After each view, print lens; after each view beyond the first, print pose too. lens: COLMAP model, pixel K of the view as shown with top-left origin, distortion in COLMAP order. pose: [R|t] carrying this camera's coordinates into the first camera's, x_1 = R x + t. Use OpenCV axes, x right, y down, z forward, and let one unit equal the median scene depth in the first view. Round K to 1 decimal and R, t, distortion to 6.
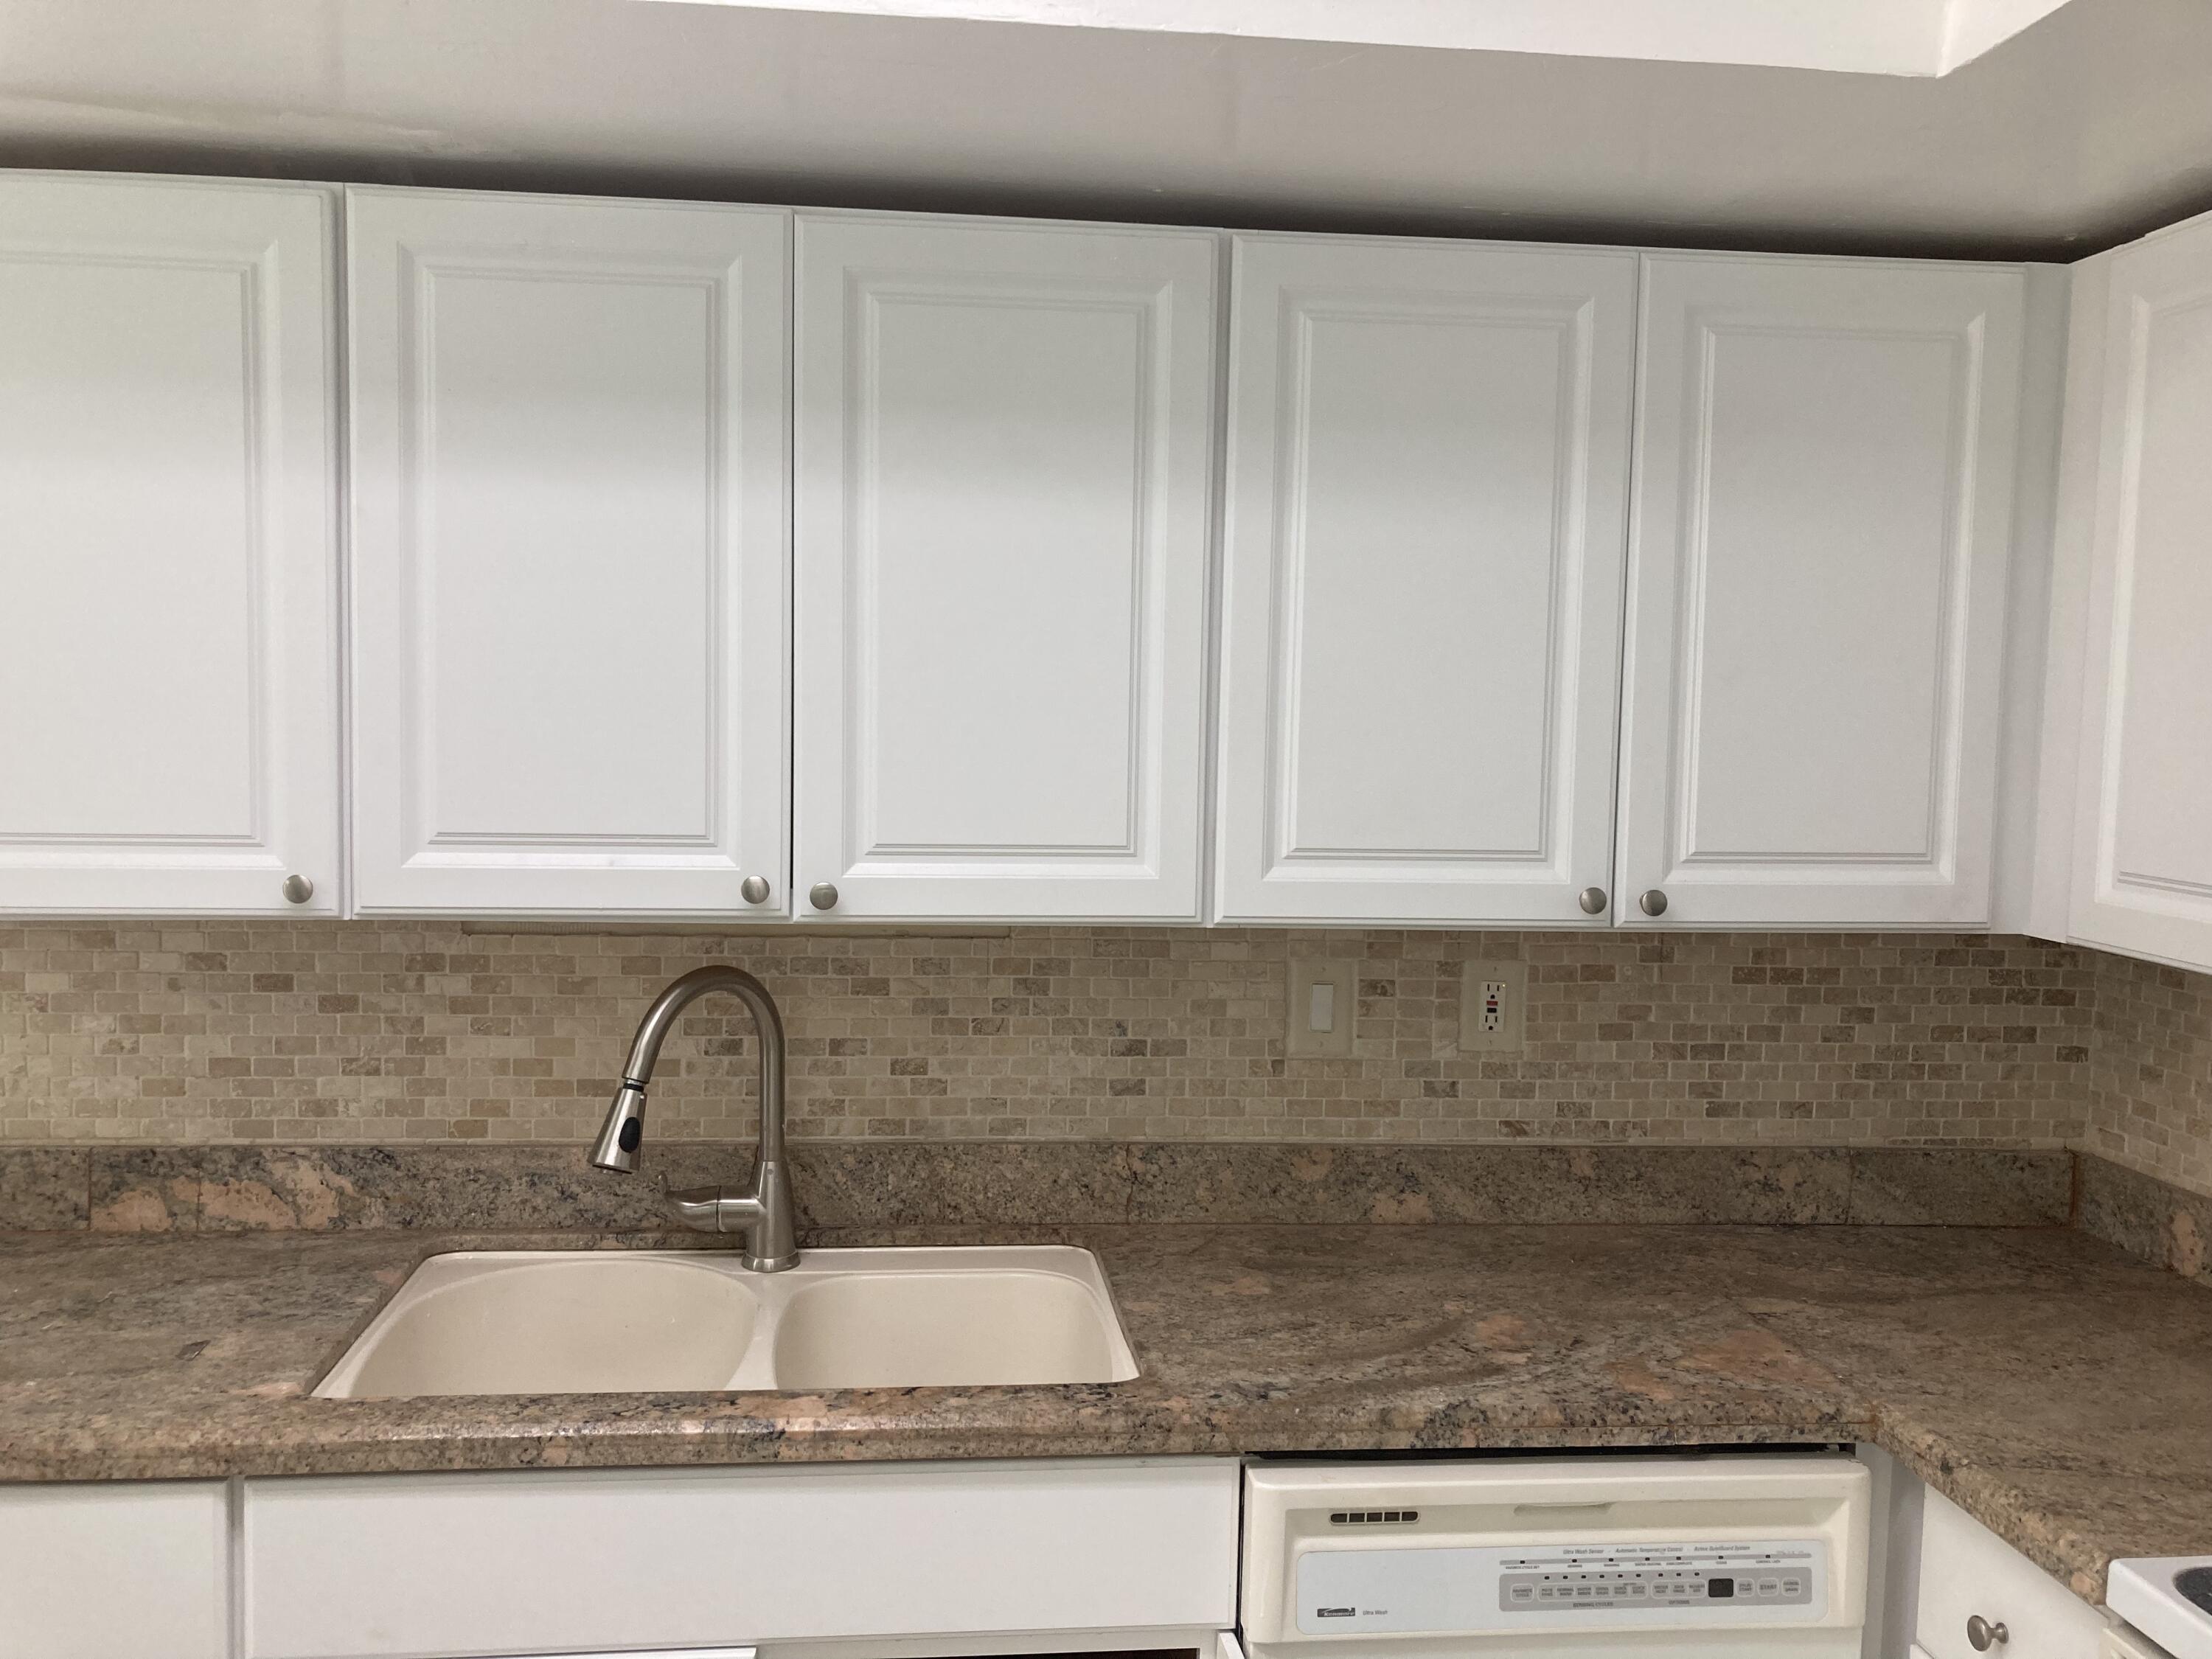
lens RADIAL K [[1836.4, 0, 1071.2], [0, 1836.4, 827.2], [0, 0, 1]] dist [0.040797, -0.070608]
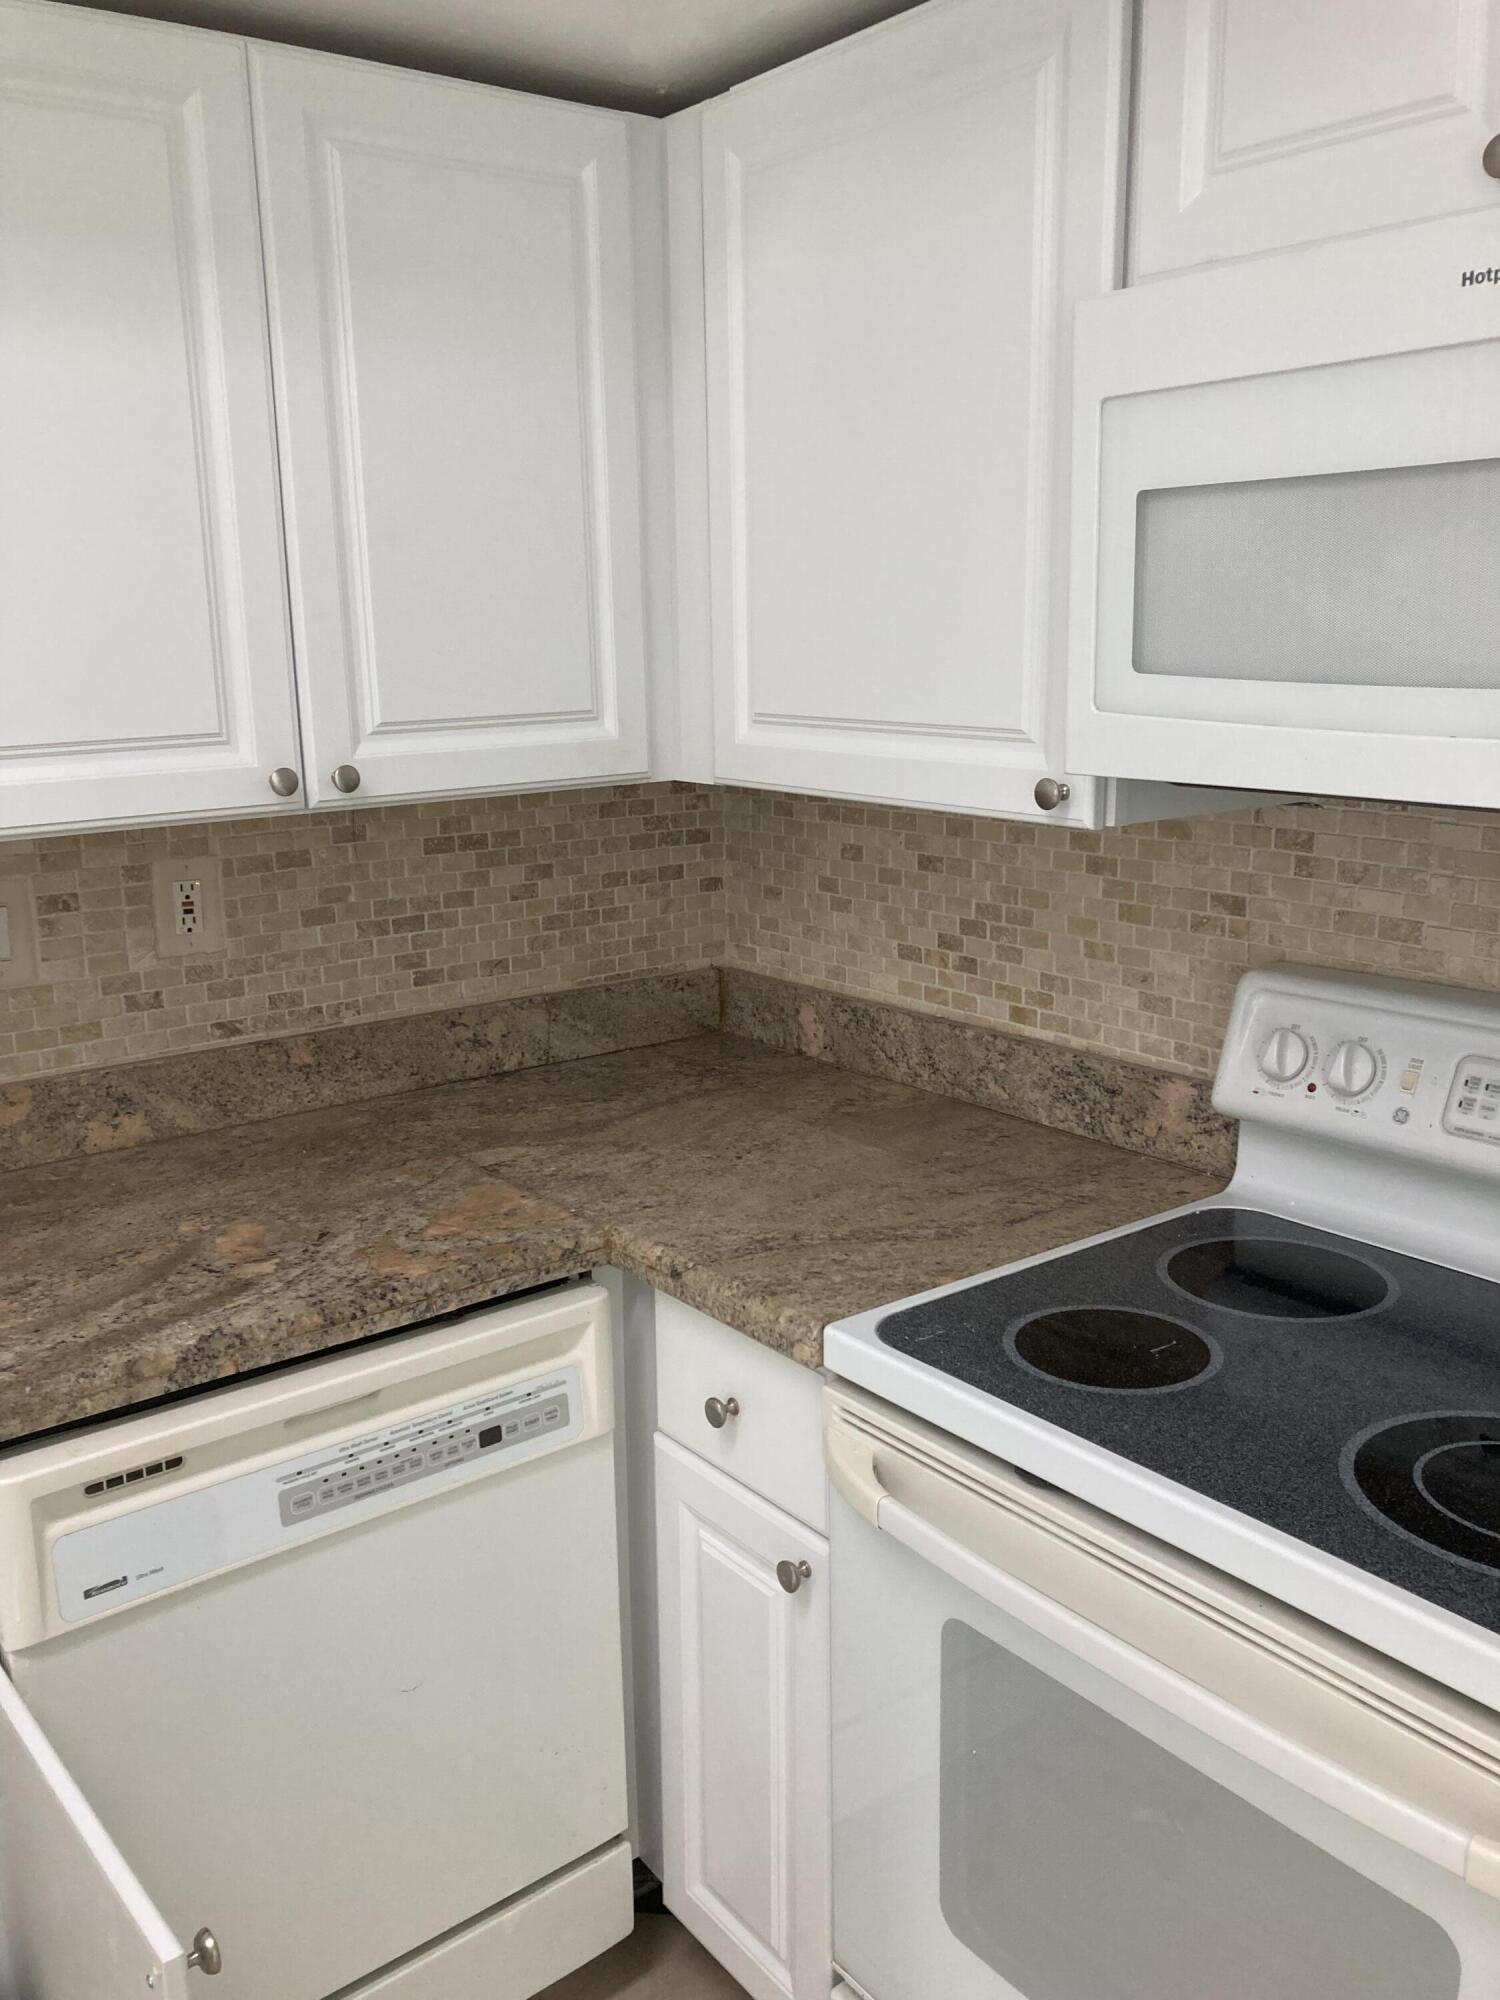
lens RADIAL K [[1642.1, 0, 750.0], [0, 1642.1, 1000.0], [0, 0, 1]] dist [0.148531, -0.459733]
pose [[0.841497, -0.157489, 0.516799, 0.026702], [0.073004, 0.980943, 0.180060, 0.013117], [-0.535307, -0.113792, 0.836957, 0.142523]]
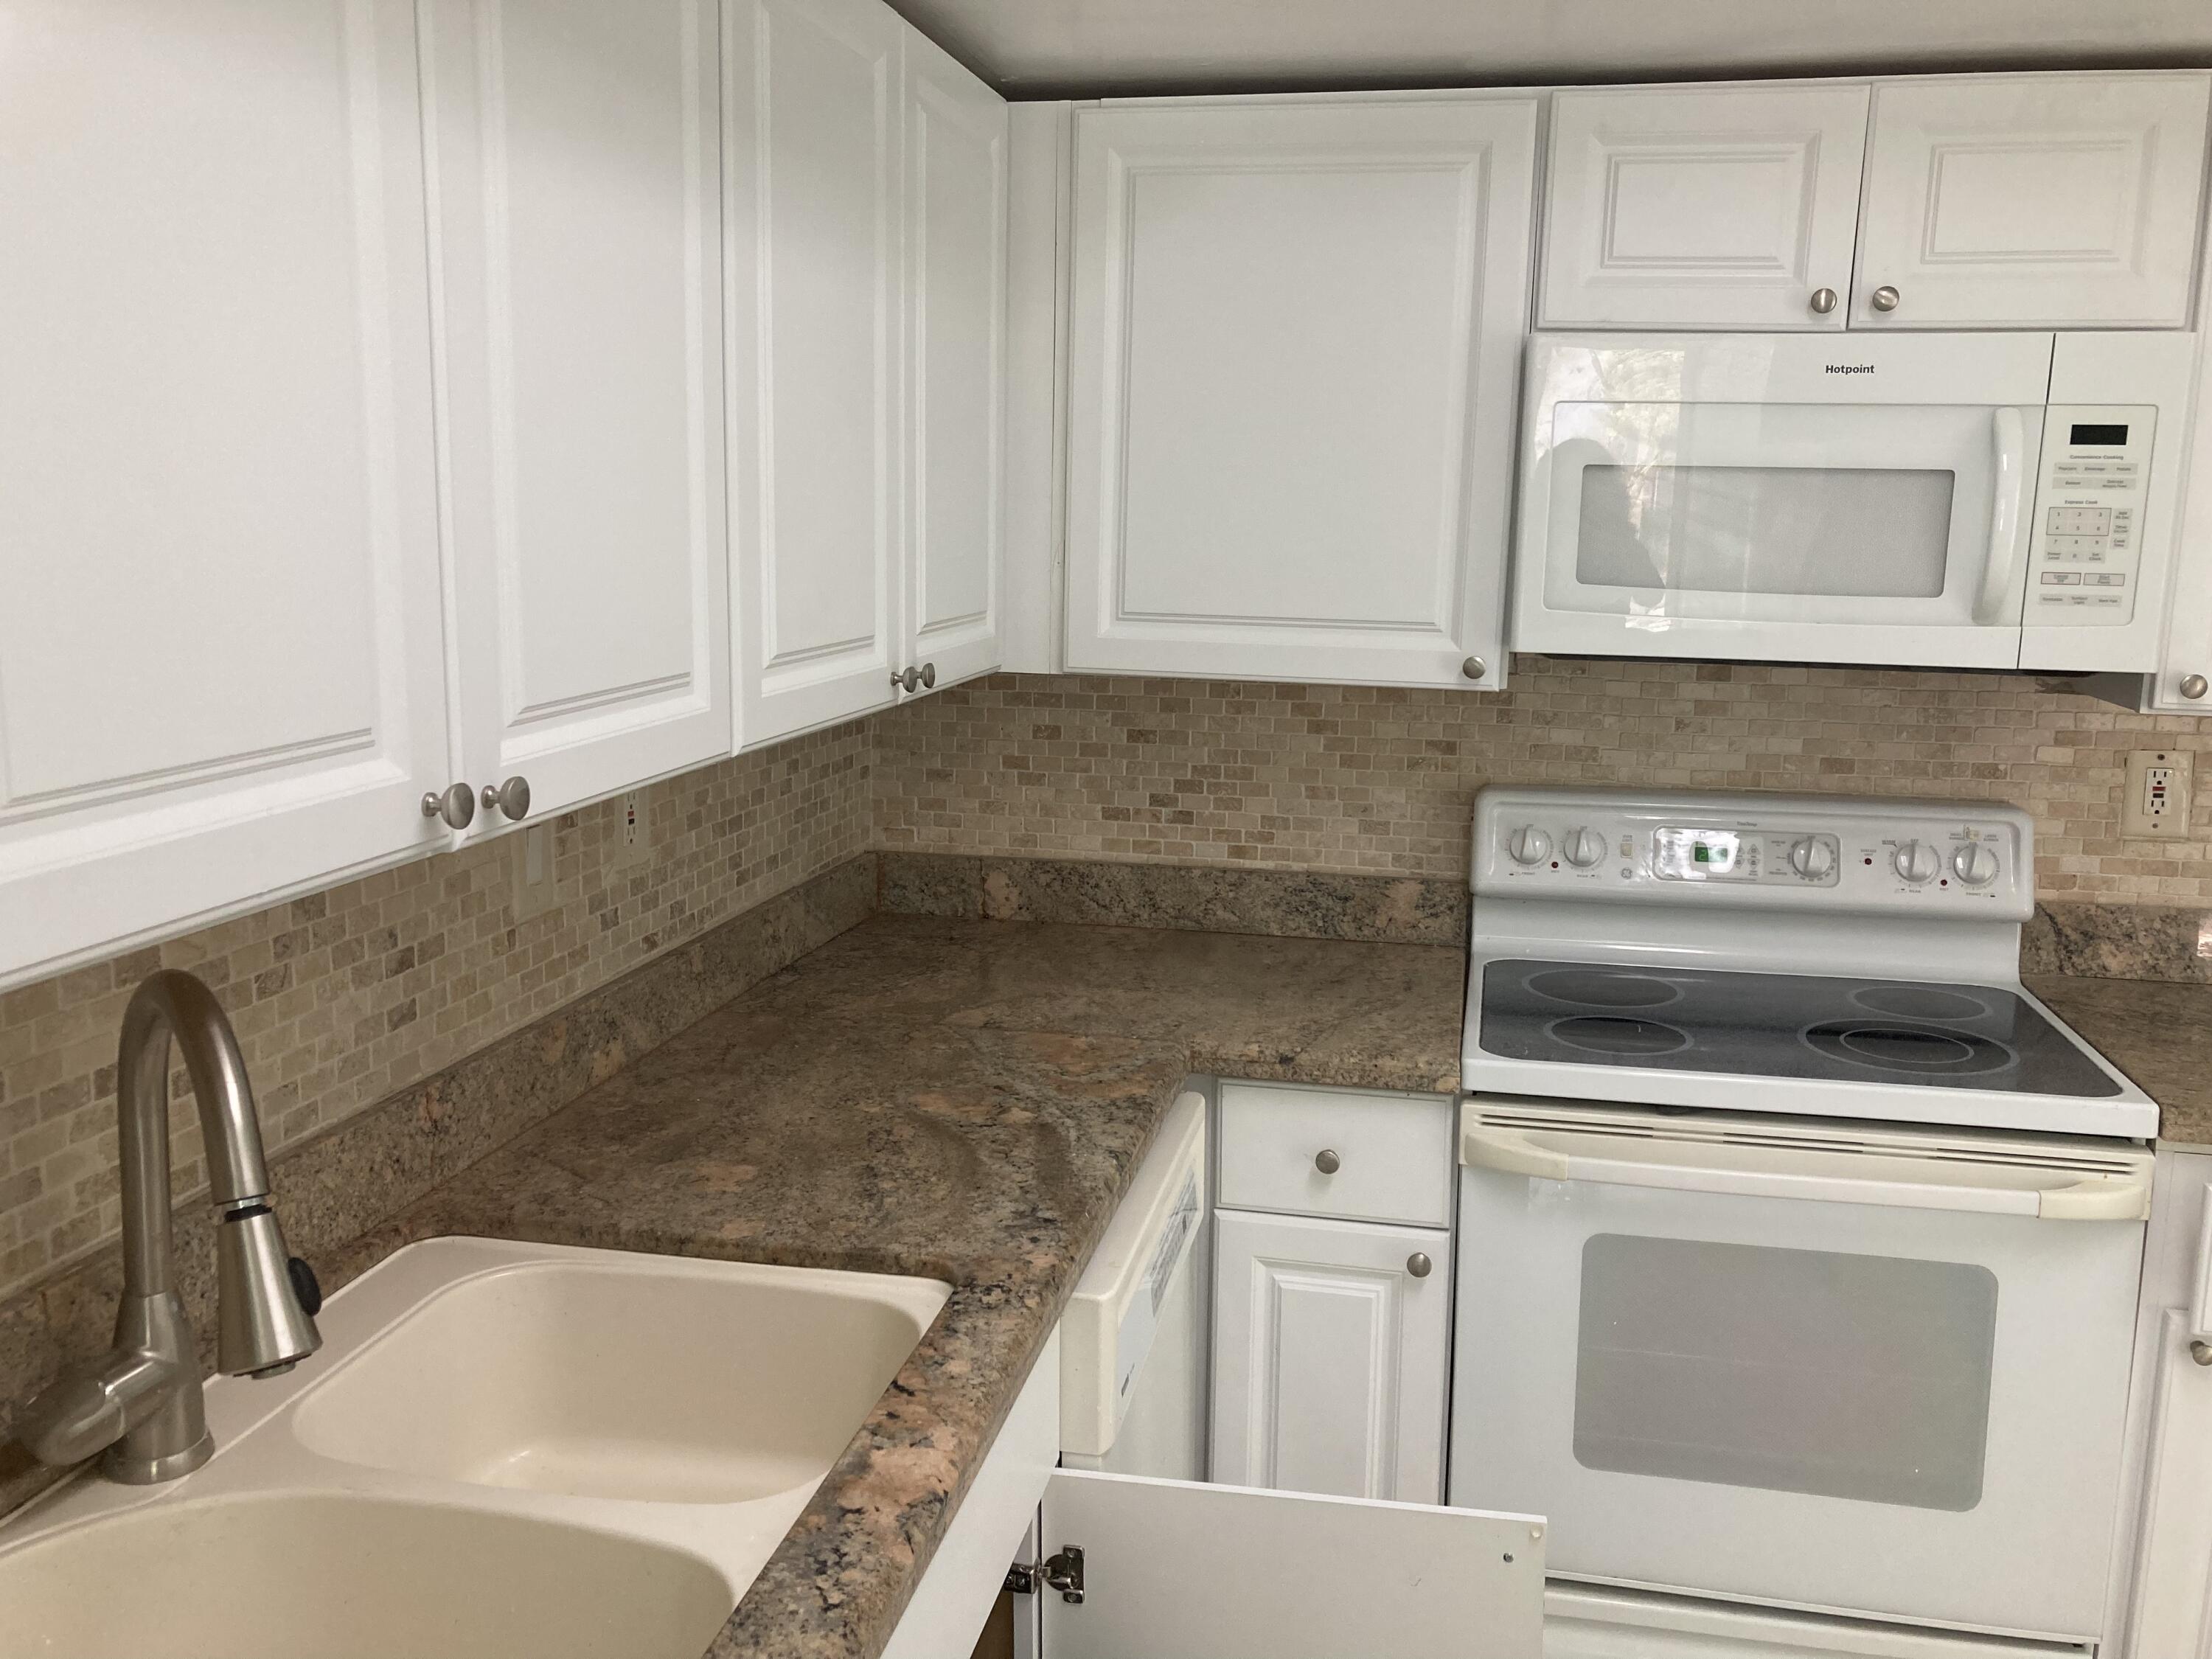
lens RADIAL K [[1816.2, 0, 1106.0], [0, 1816.2, 829.5], [0, 0, 1]] dist [0.148531, -0.459733]
pose [[0.294006, -0.186187, 0.937494, -0.622960], [0.054569, 0.982514, 0.178015, -0.051095], [-0.954245, -0.001179, 0.299025, 0.572639]]
